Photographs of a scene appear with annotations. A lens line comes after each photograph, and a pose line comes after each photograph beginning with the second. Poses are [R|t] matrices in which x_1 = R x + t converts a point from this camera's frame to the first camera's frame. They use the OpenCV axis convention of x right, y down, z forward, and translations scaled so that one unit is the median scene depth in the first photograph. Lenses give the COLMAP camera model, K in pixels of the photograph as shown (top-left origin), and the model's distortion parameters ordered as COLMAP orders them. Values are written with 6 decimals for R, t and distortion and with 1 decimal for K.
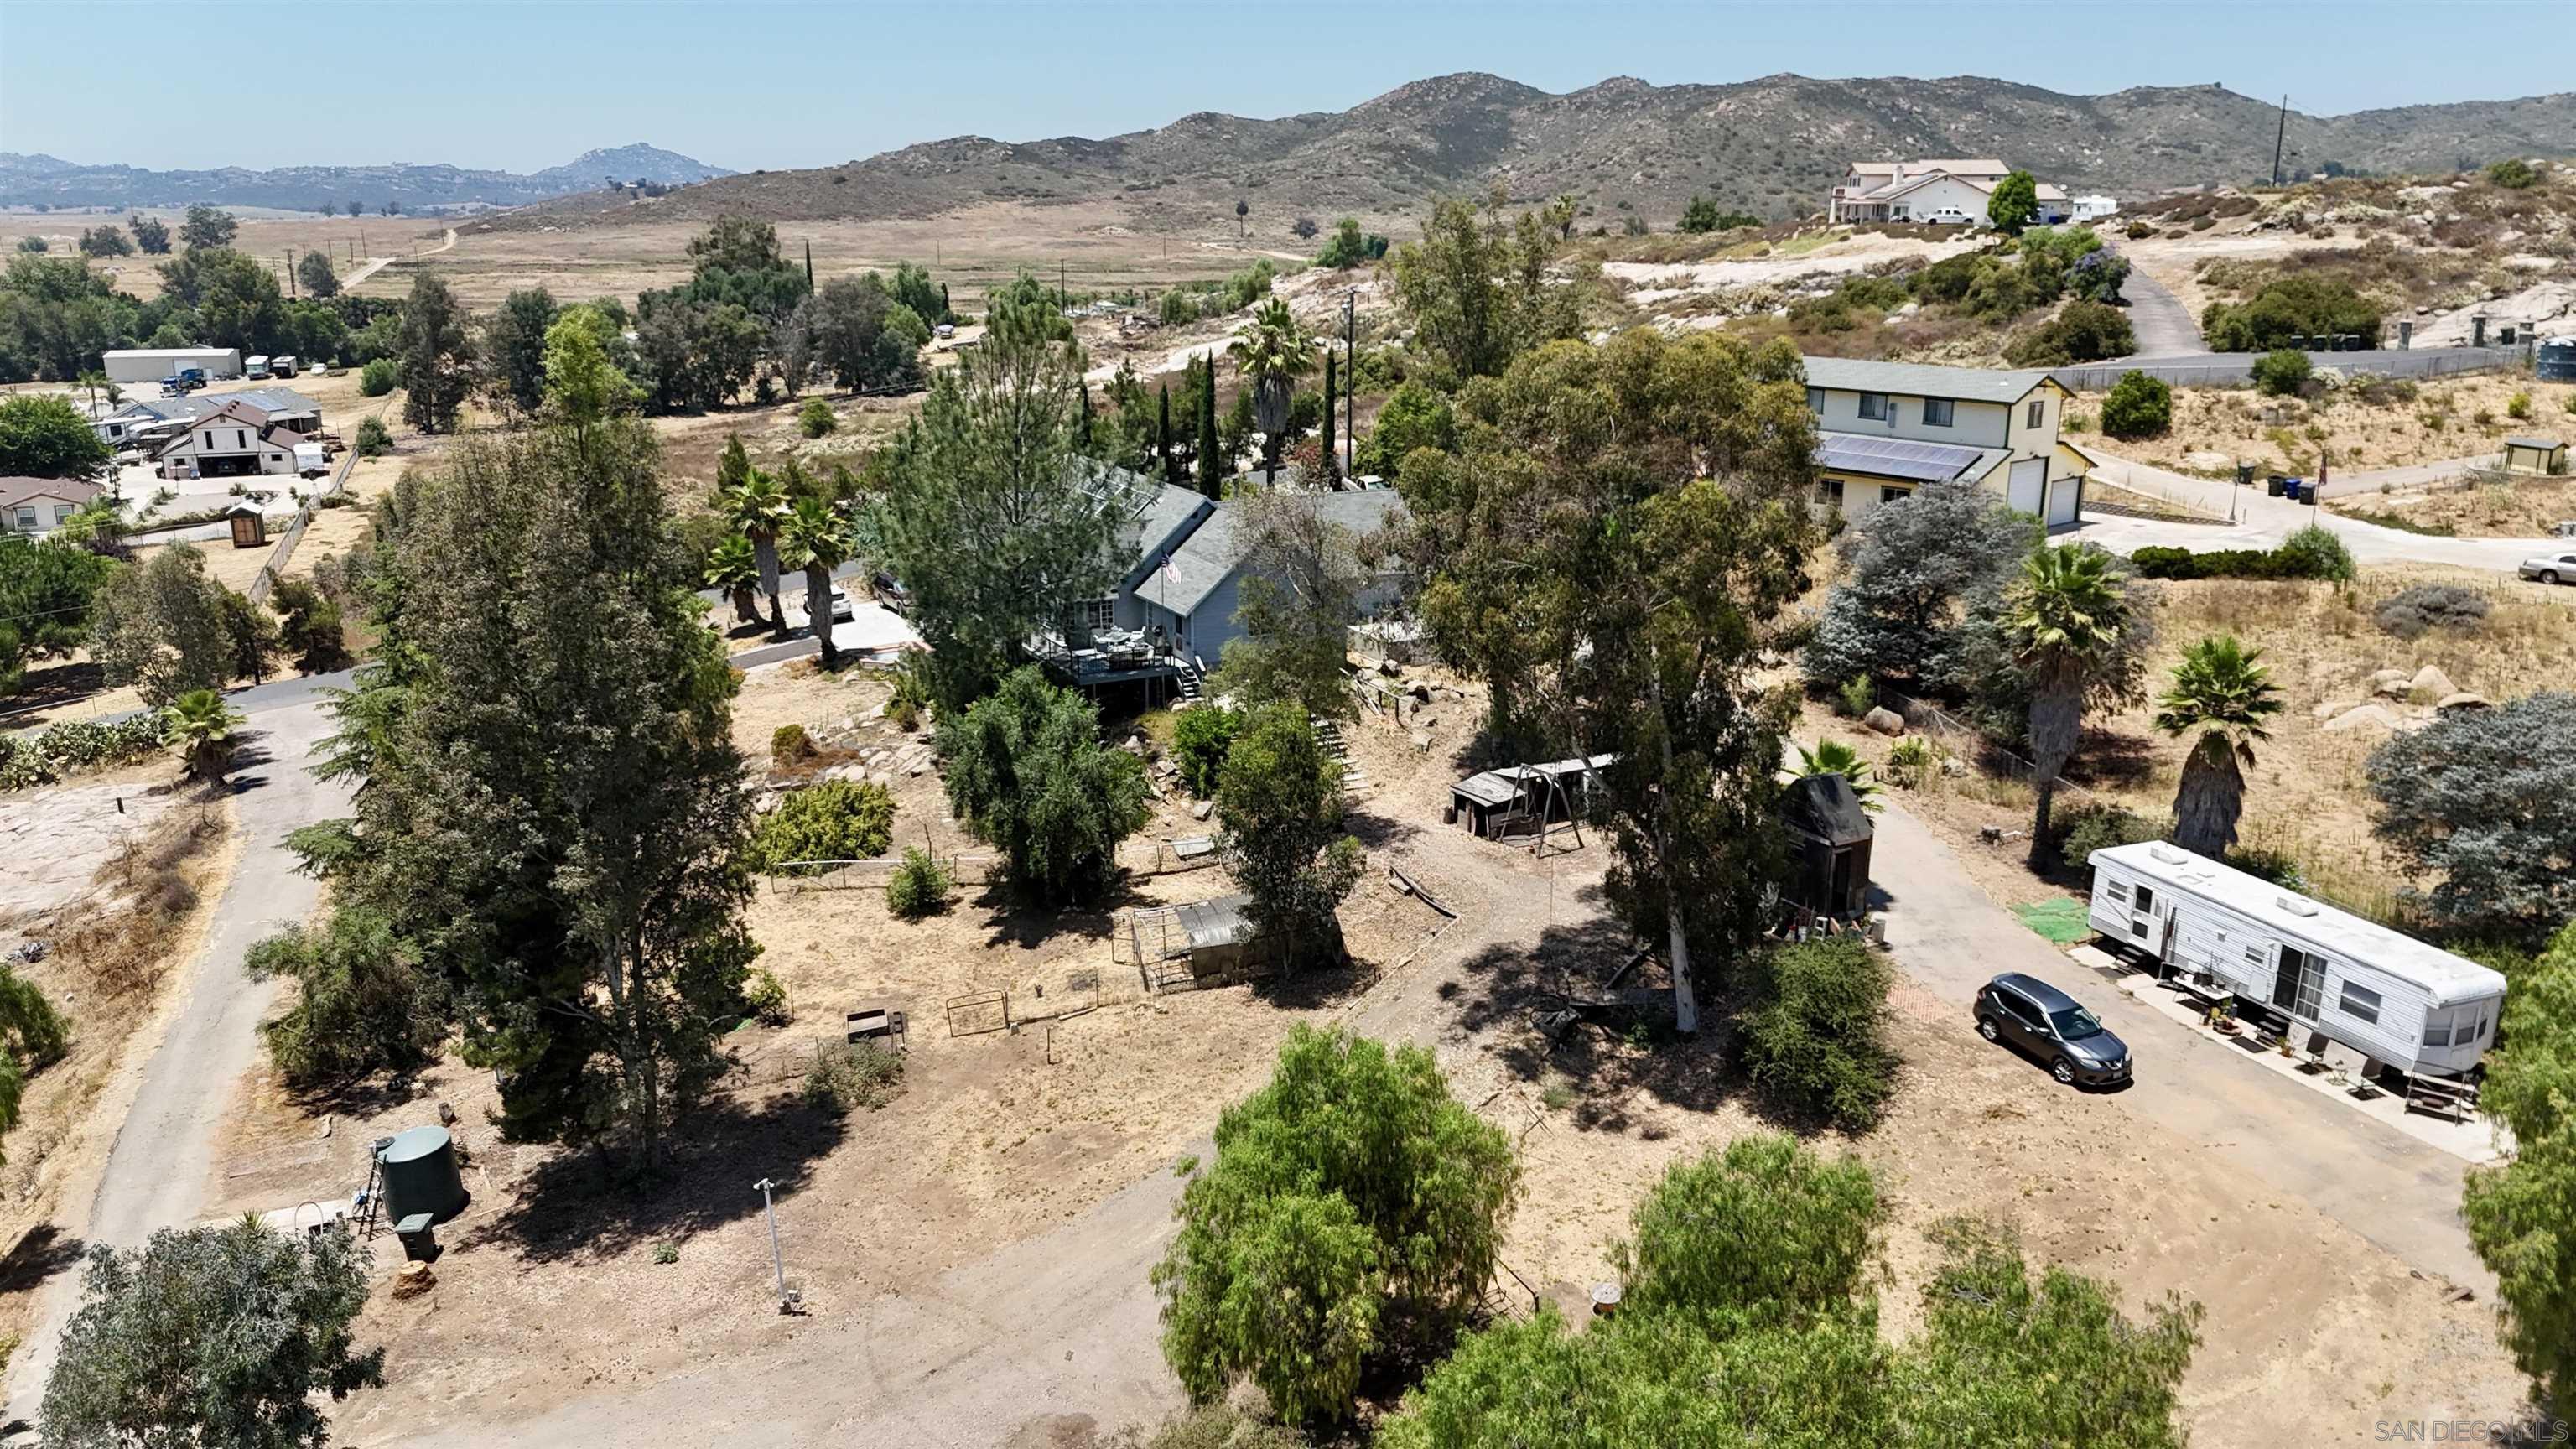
lens RADIAL K [[1908.1, 0, 1294.0], [0, 1908.1, 726.3], [0, 0, 1]] dist [0.061958, -0.050942]
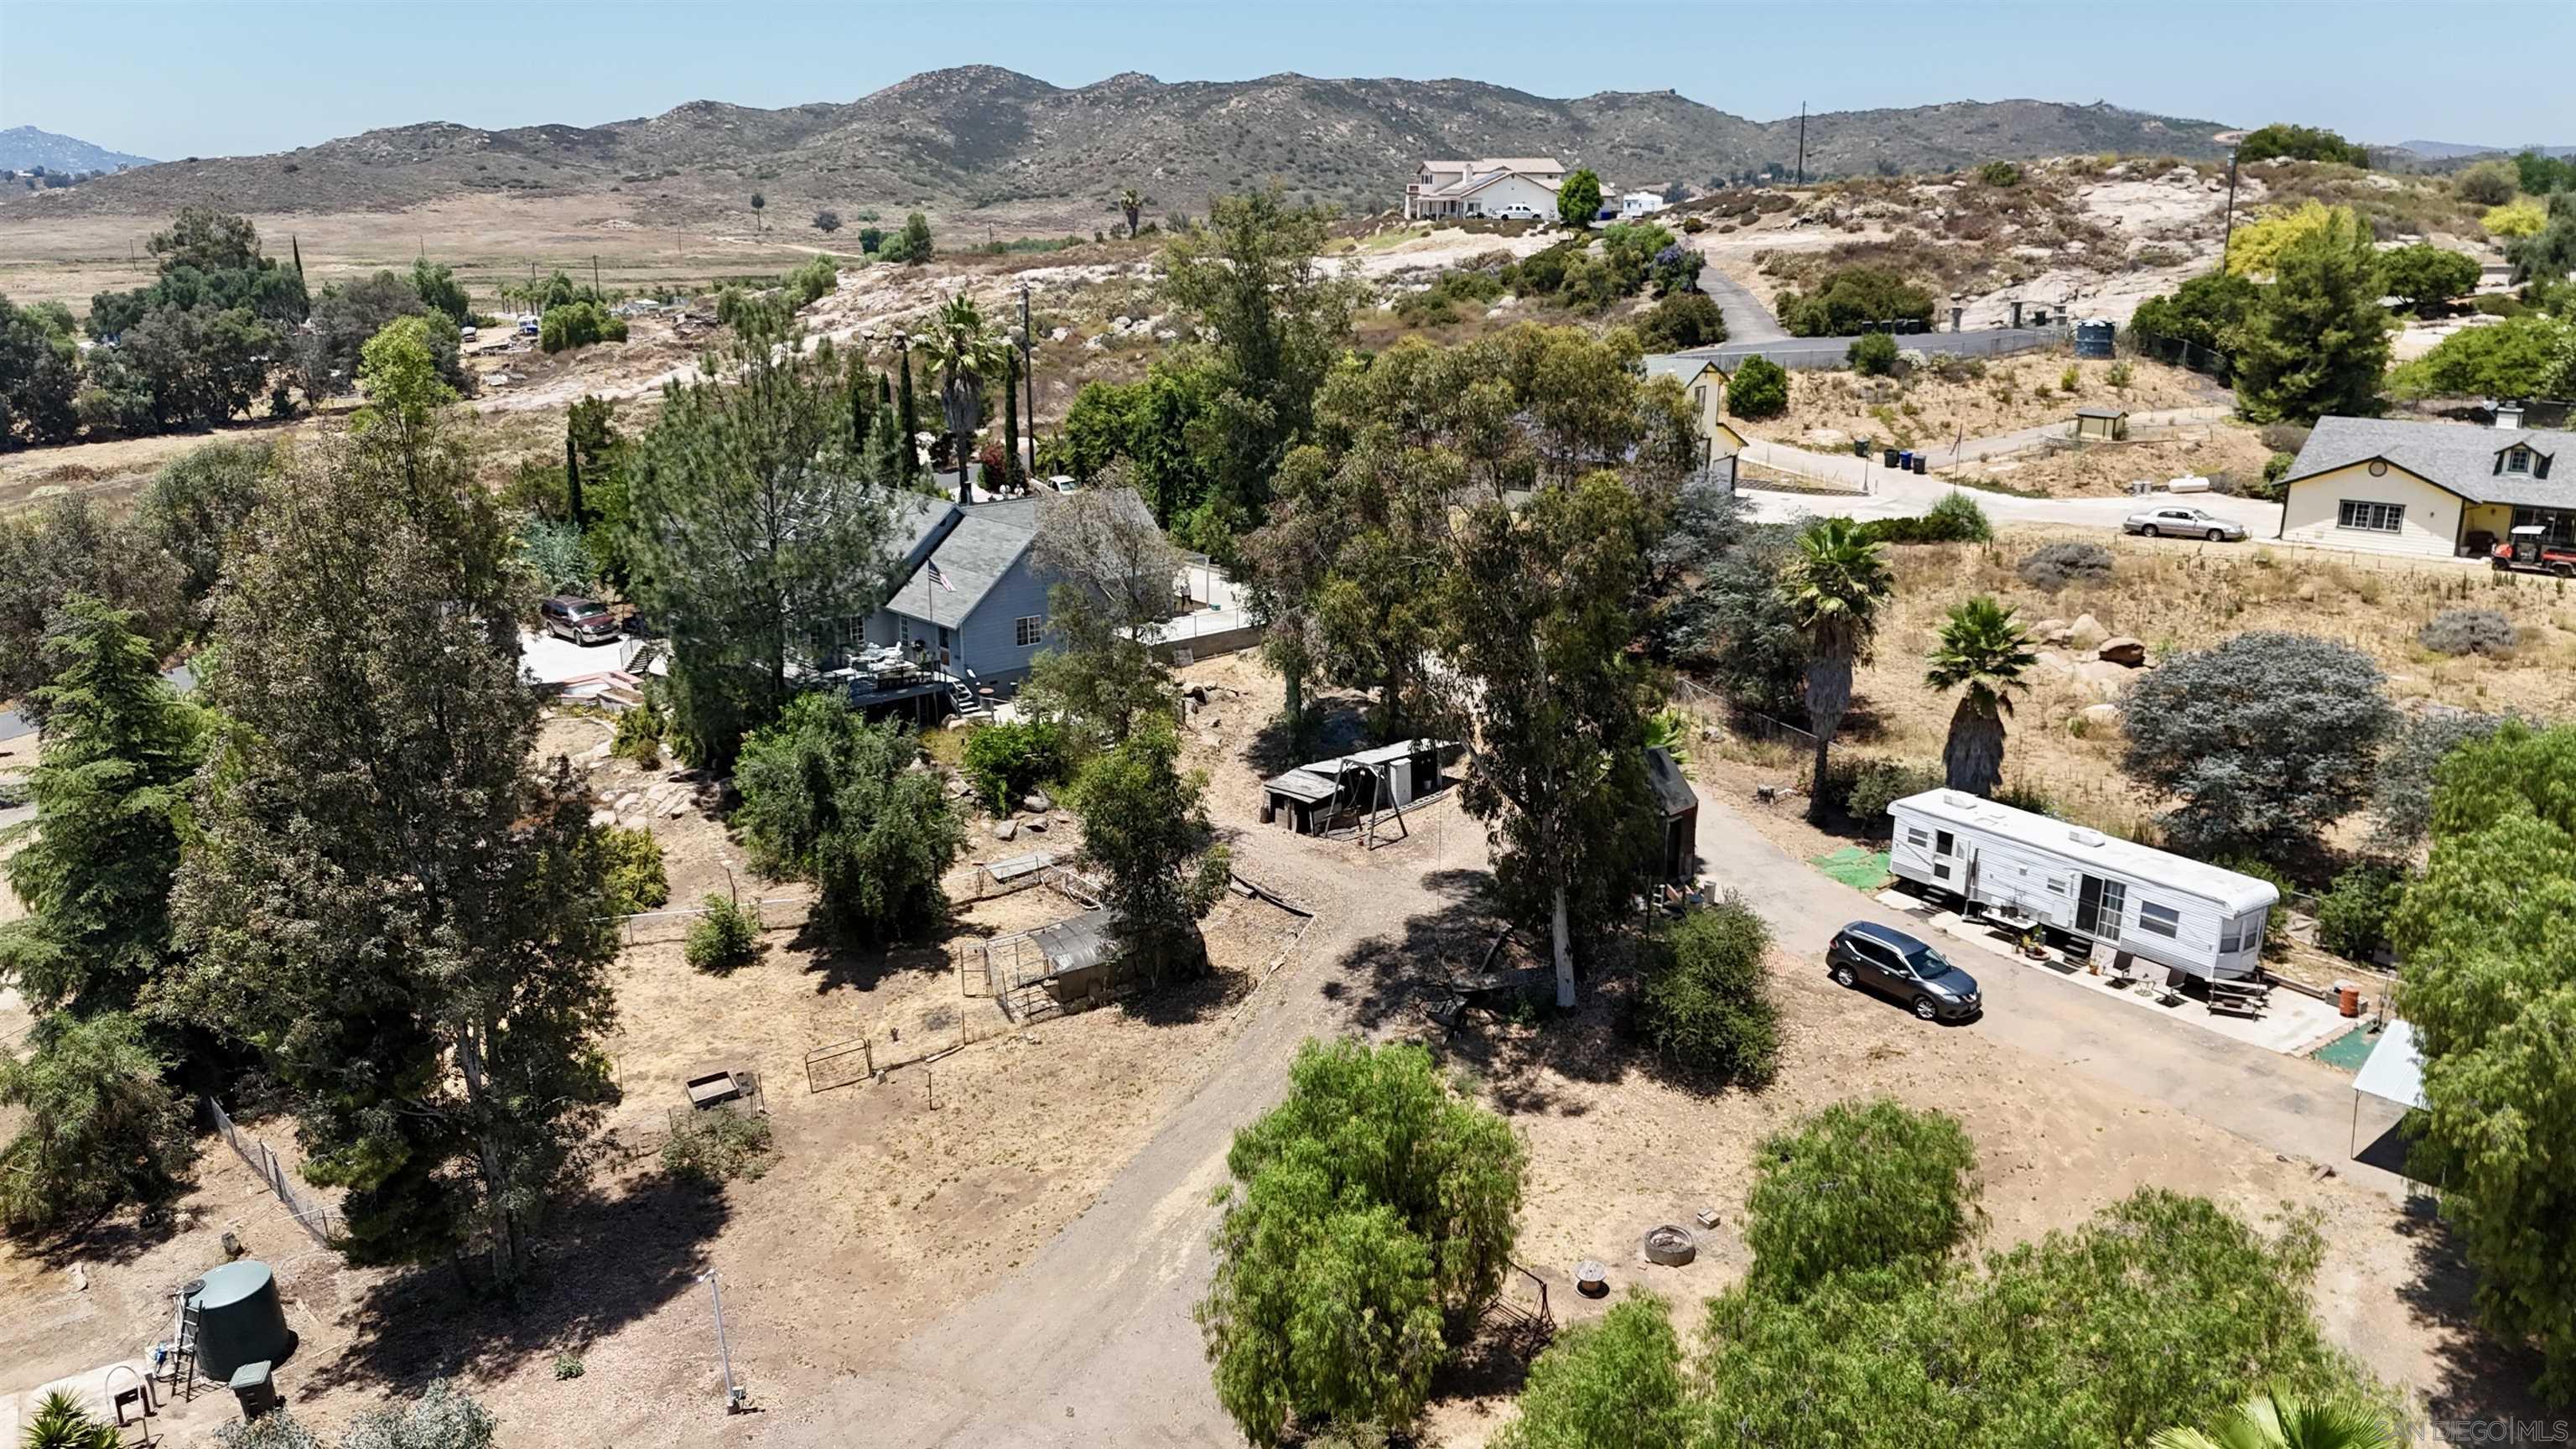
lens RADIAL K [[1908.1, 0, 1302.1], [0, 1908.1, 726.9], [0, 0, 1]] dist [0.061958, -0.050942]
pose [[0.969904, -0.065685, 0.234461, -0.142474], [0.064976, 0.997829, 0.010754, -0.009409], [-0.234658, 0.004804, 0.972066, 0.031483]]
